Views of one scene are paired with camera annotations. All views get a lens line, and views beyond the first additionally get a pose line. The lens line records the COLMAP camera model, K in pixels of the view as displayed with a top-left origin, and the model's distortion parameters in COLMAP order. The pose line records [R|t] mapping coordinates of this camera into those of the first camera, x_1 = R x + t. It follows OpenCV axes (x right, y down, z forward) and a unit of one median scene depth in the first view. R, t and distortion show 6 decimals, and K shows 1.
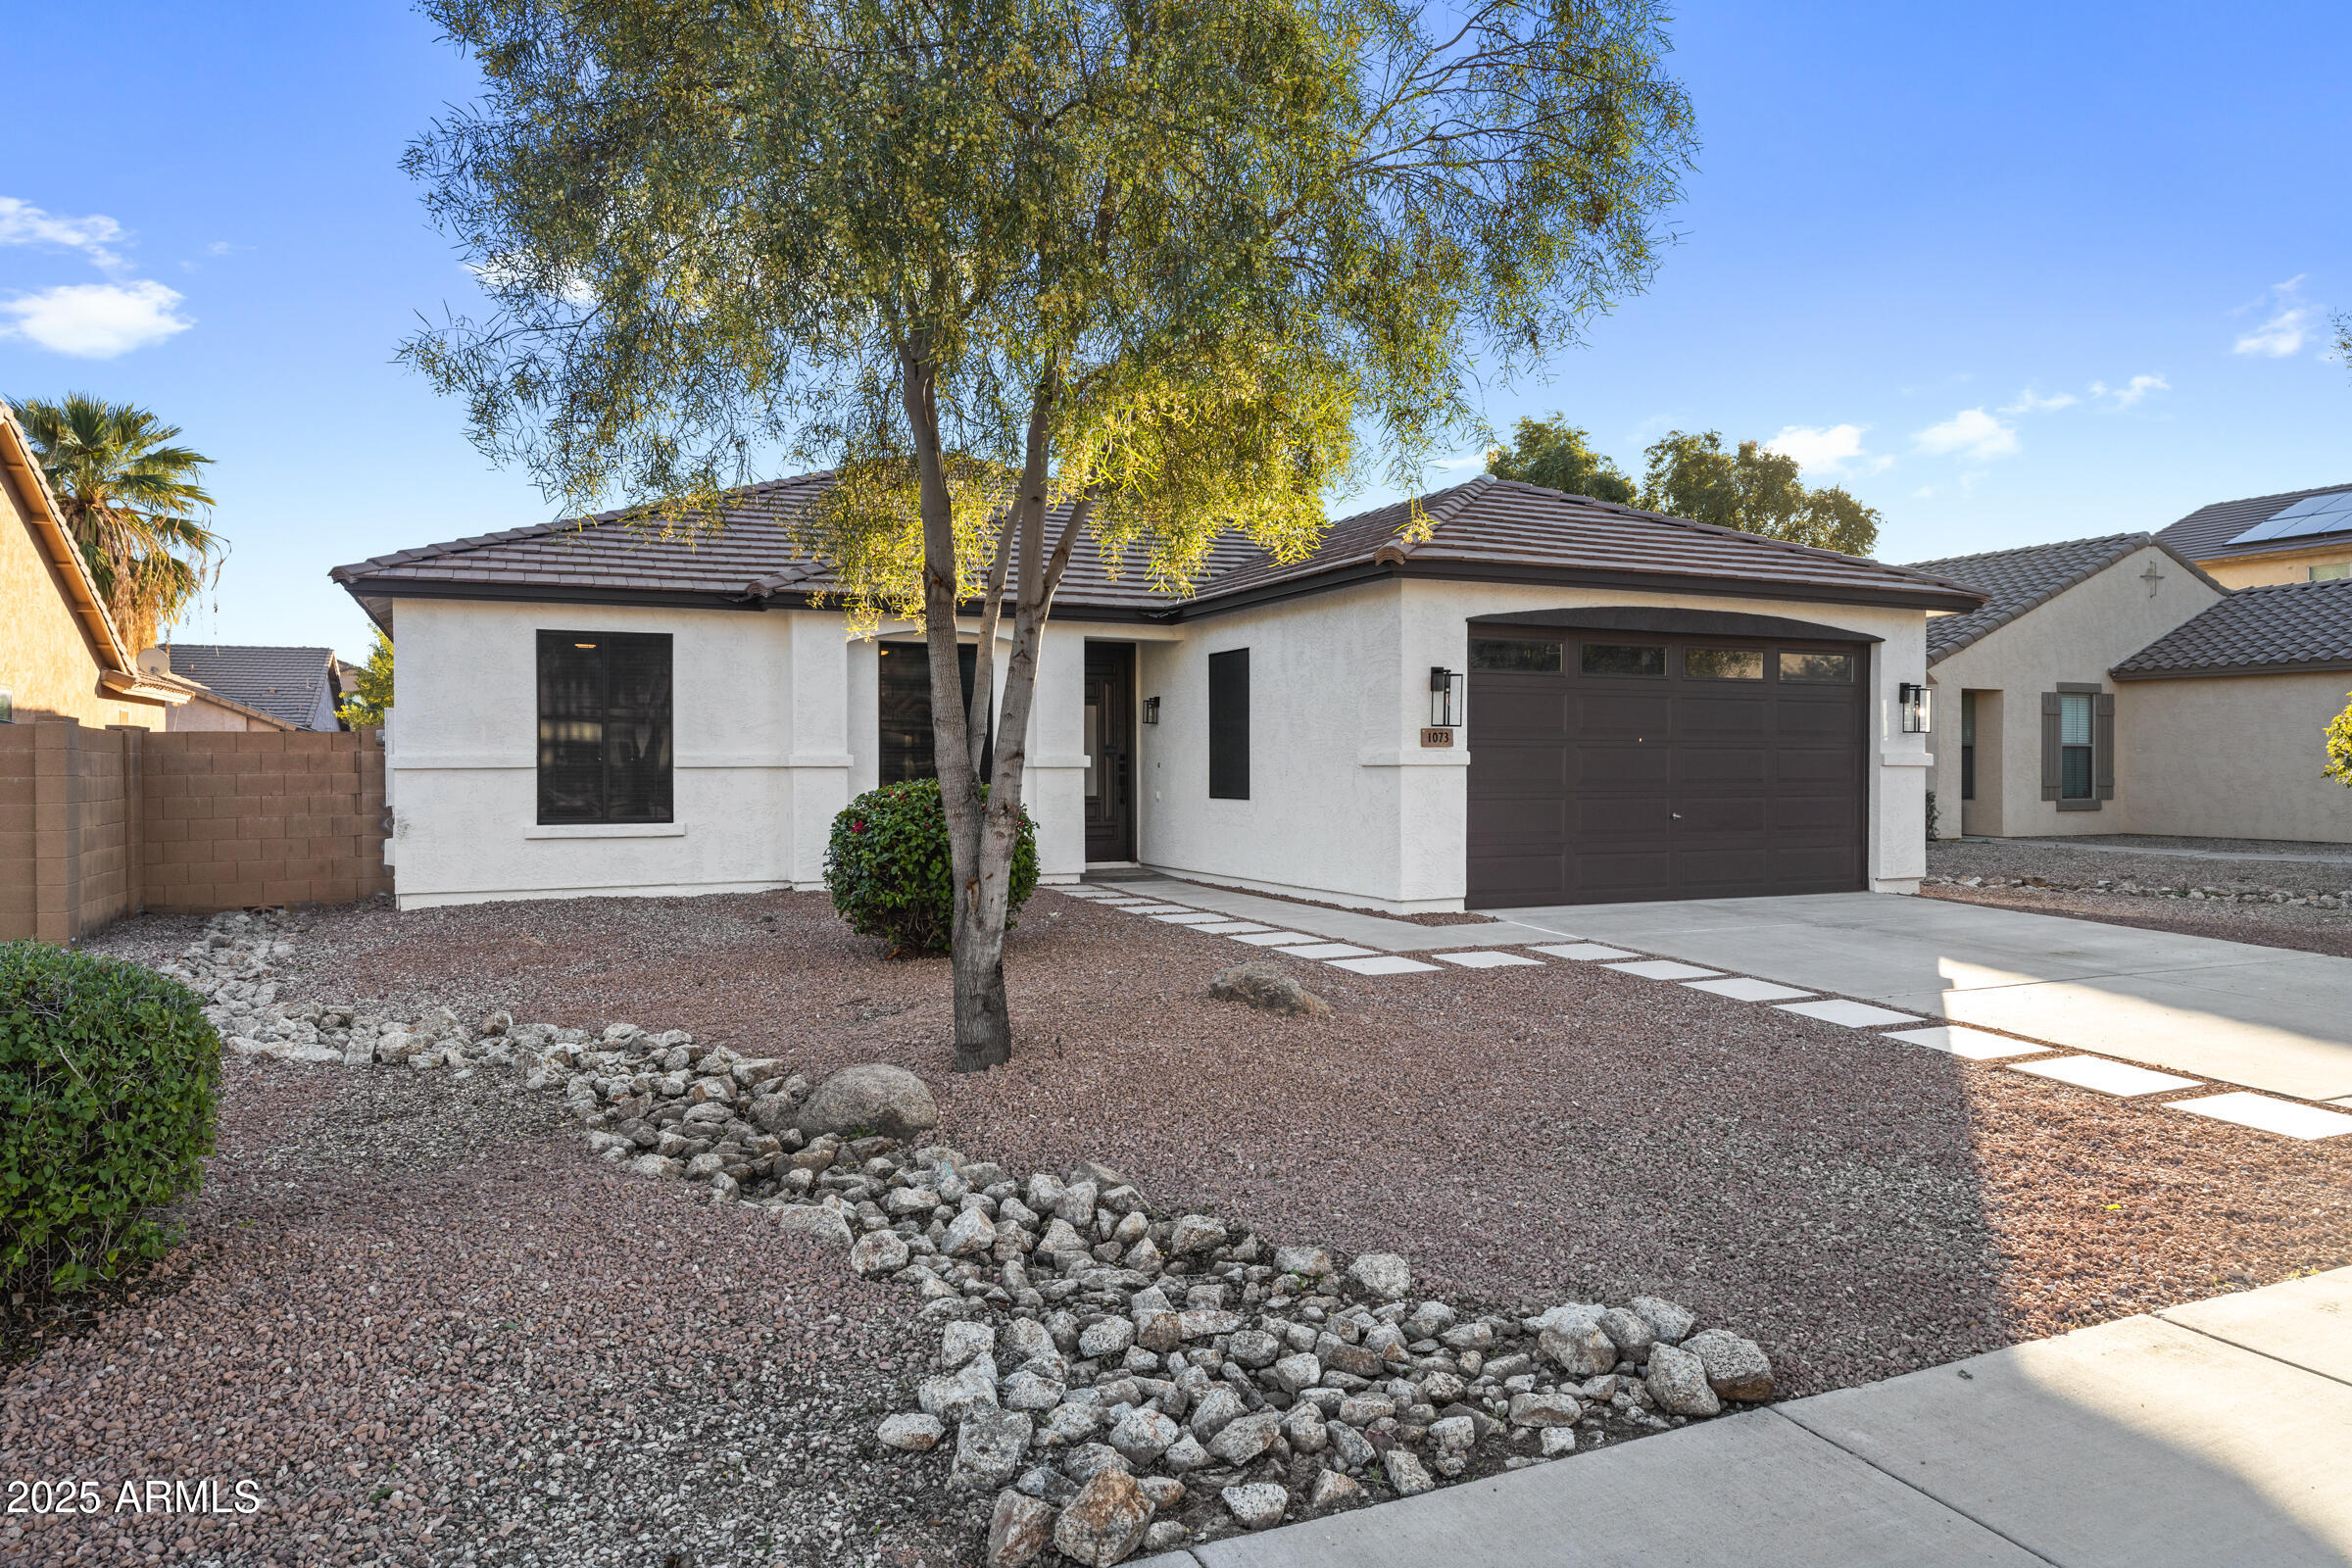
lens RADIAL K [[1472.5, 0, 1161.6], [0, 1472.5, 779.1], [0, 0, 1]] dist [0.010321, 0.000133]
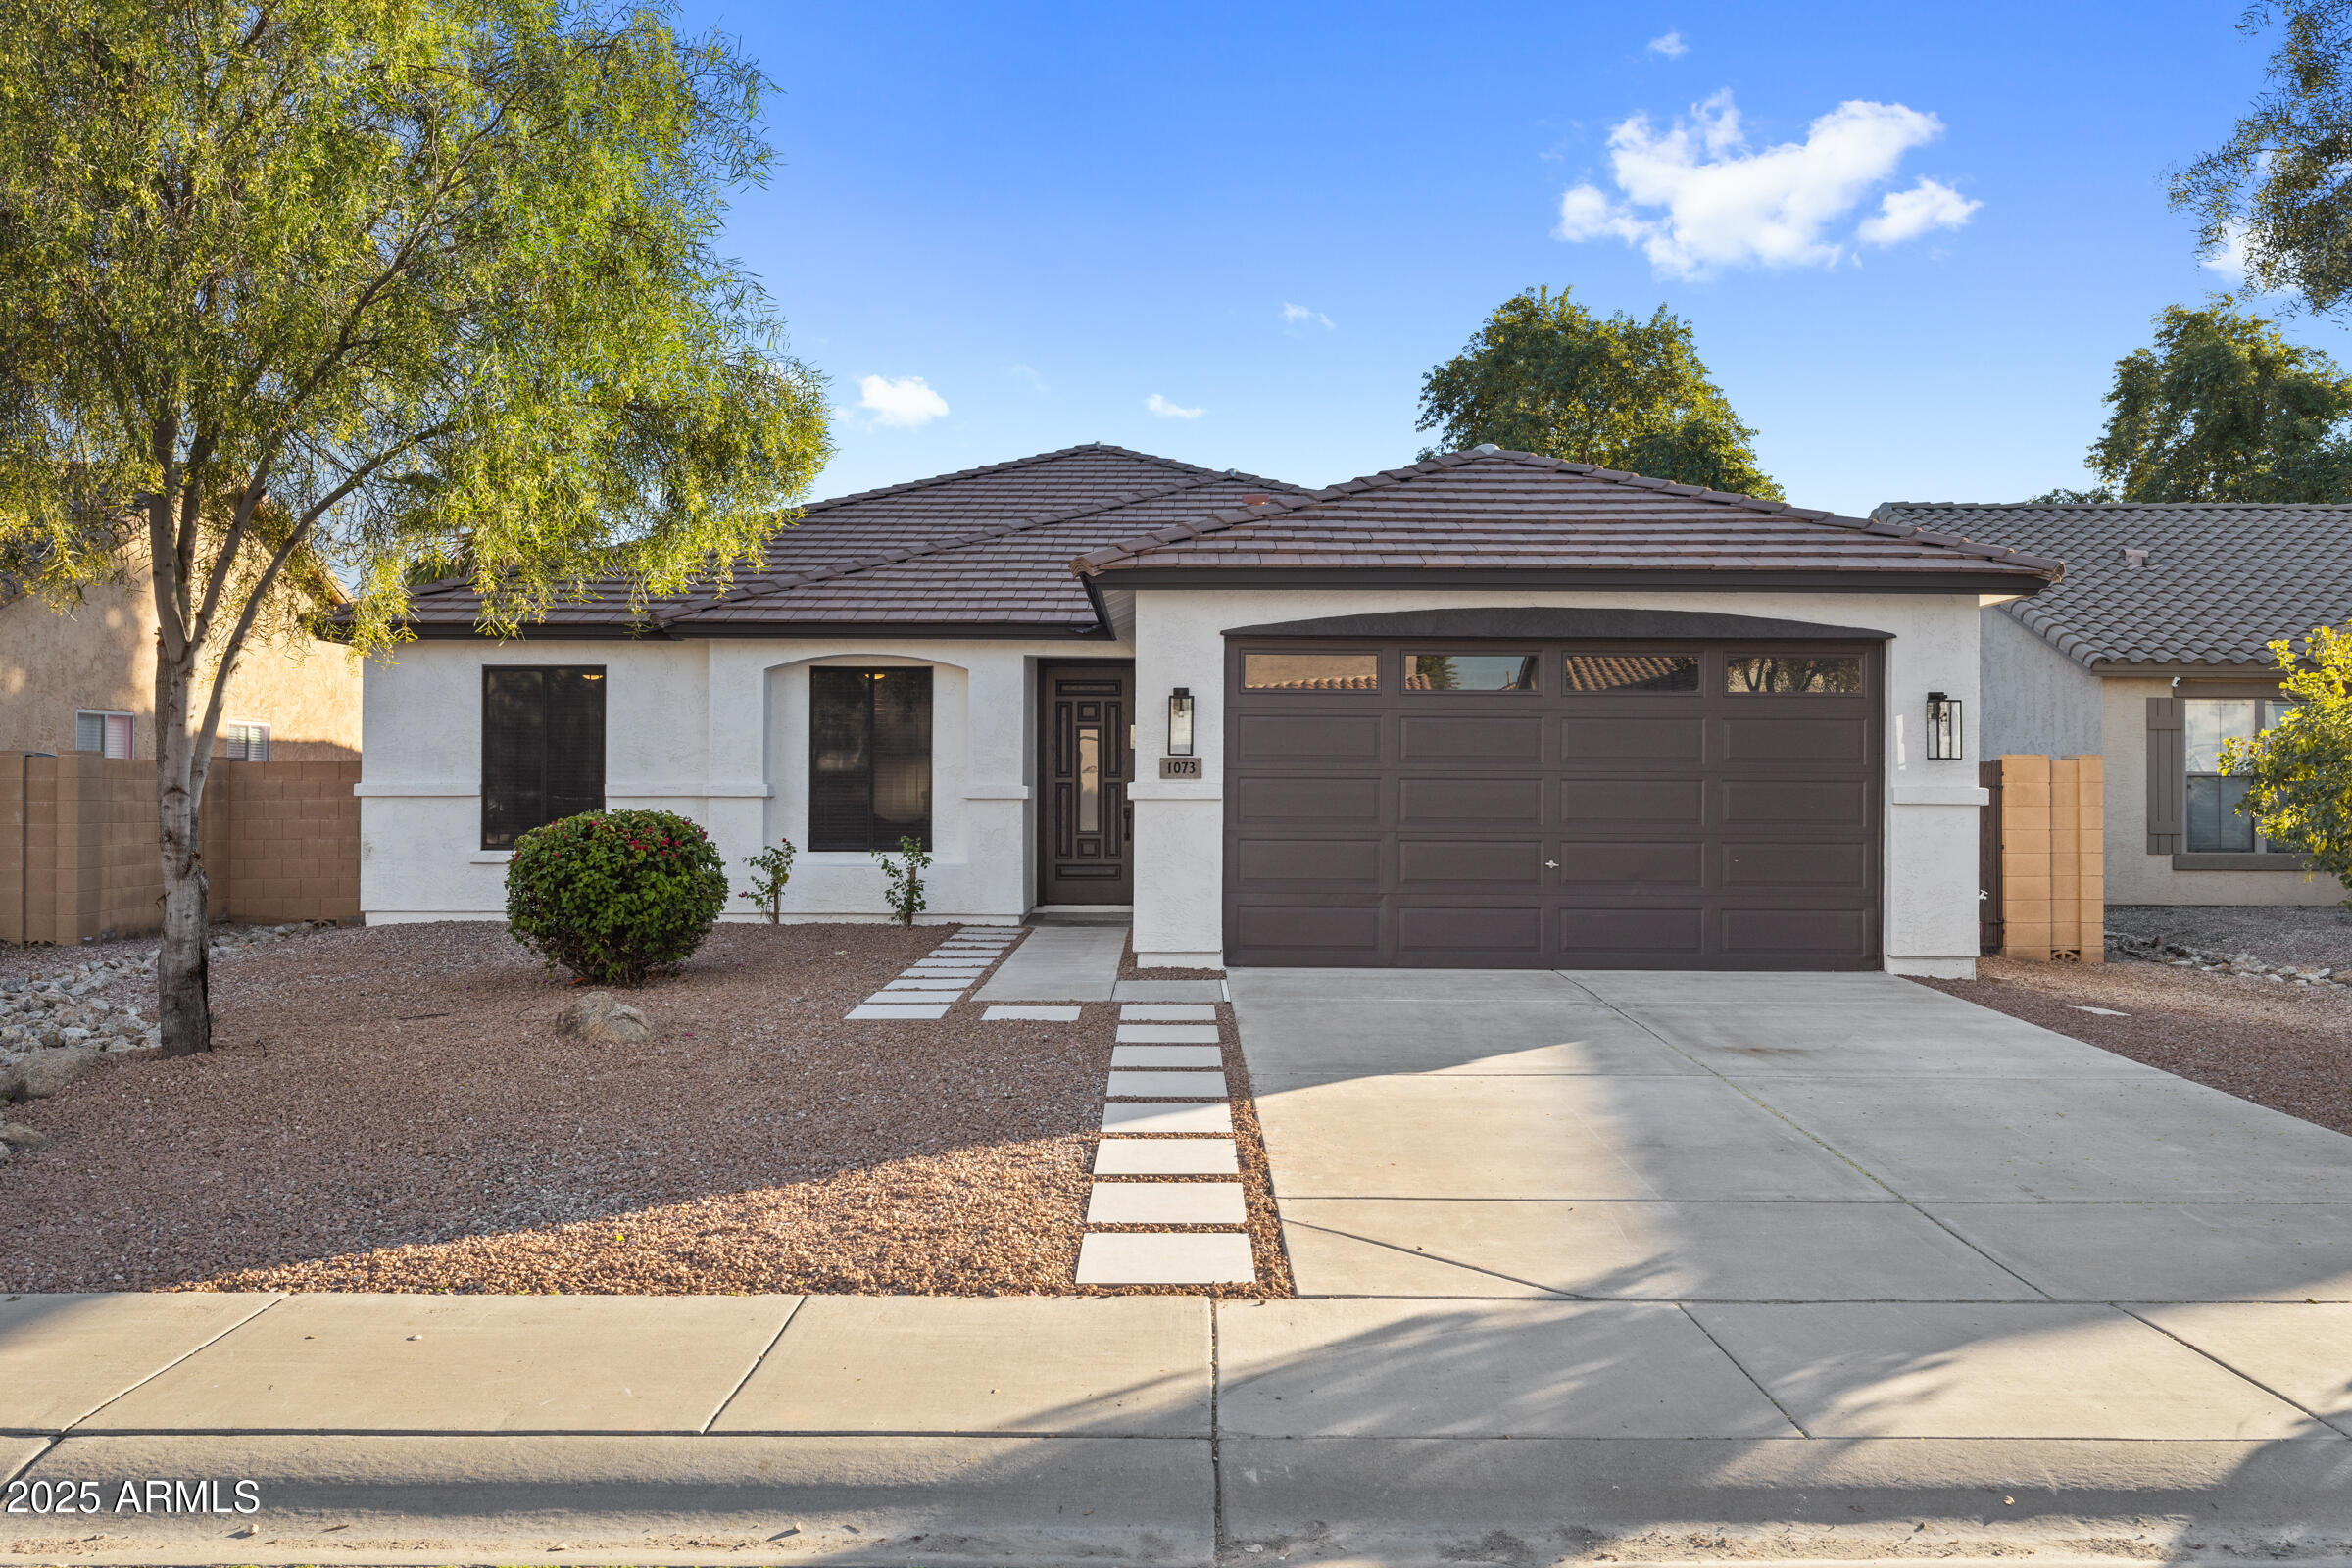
lens RADIAL K [[1860.4, 0, 1186.6], [0, 1860.4, 762.4], [0, 0, 1]] dist [0.005899, 0.001492]
pose [[0.914290, -0.001137, -0.405058, 0.563362], [-0.009077, 0.999687, -0.023295, -0.005041], [0.404957, 0.024976, 0.913994, -0.011175]]
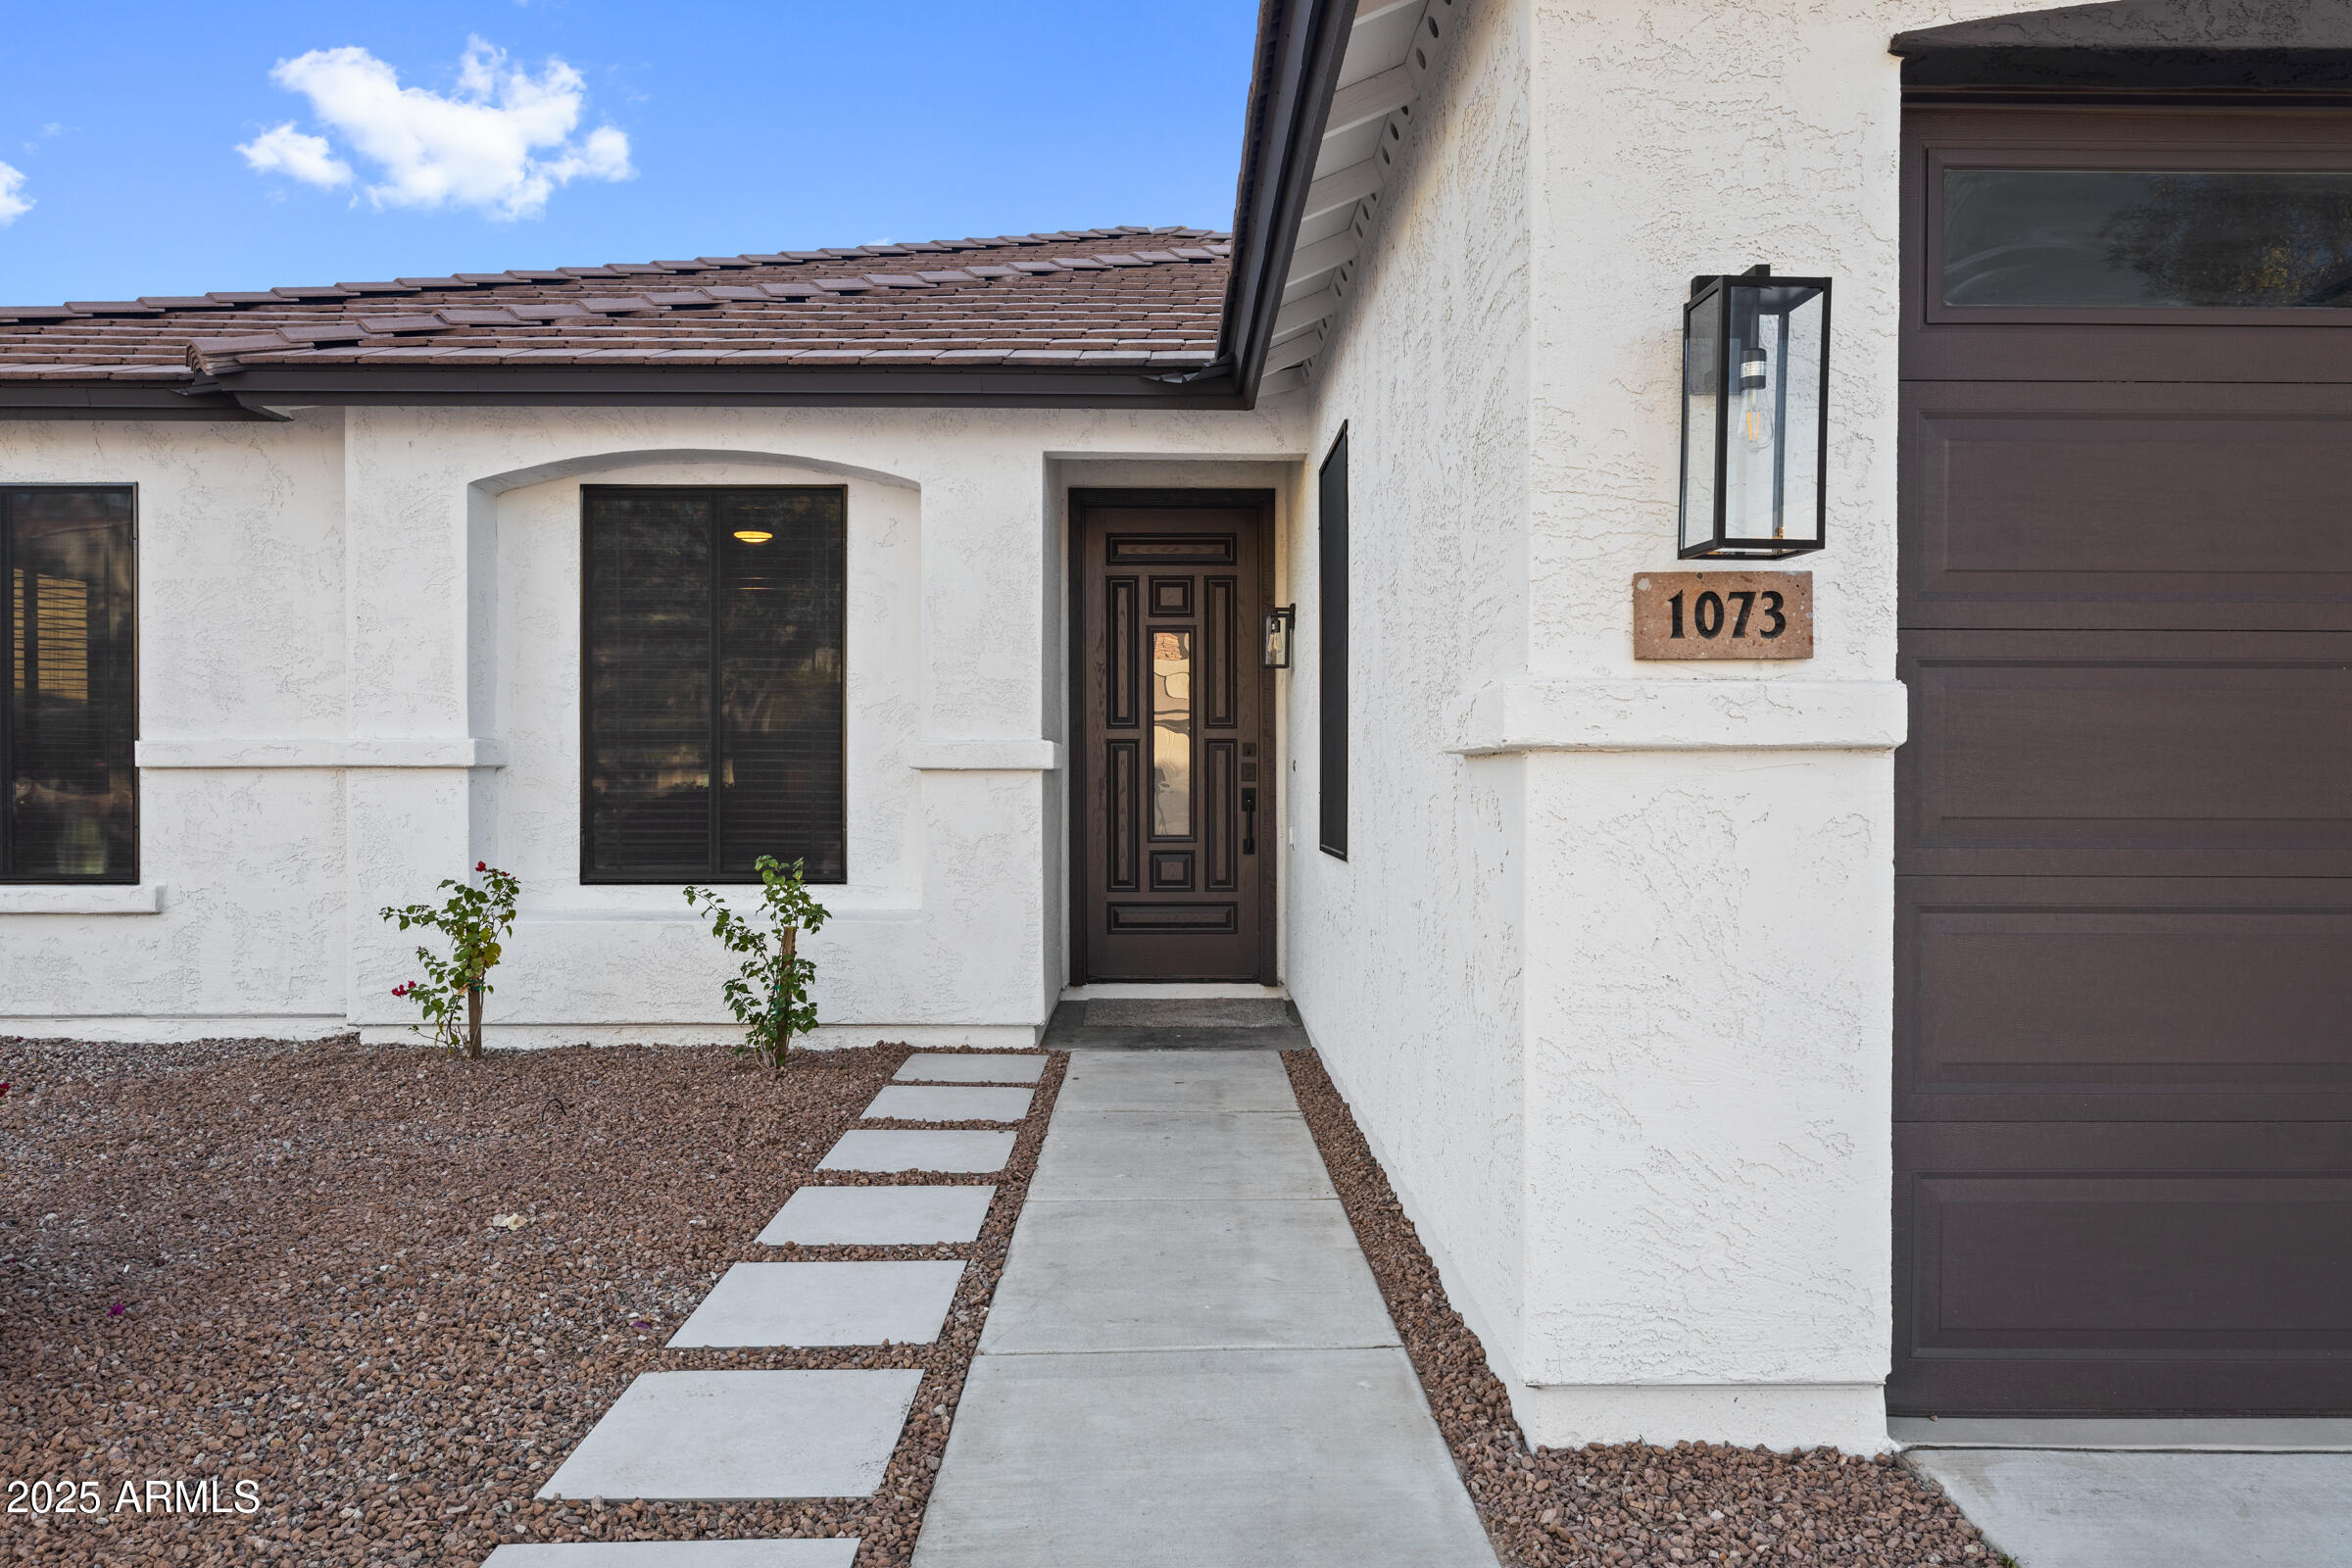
lens RADIAL K [[1620.0, 0, 1180.2], [0, 1620.0, 791.2], [0, 0, 1]] dist [0.012860, -0.009611]
pose [[0.916215, 0.006509, -0.400633, 0.183901], [-0.006757, 0.999977, 0.000793, -0.002579], [0.400629, 0.001981, 0.916238, 0.667633]]
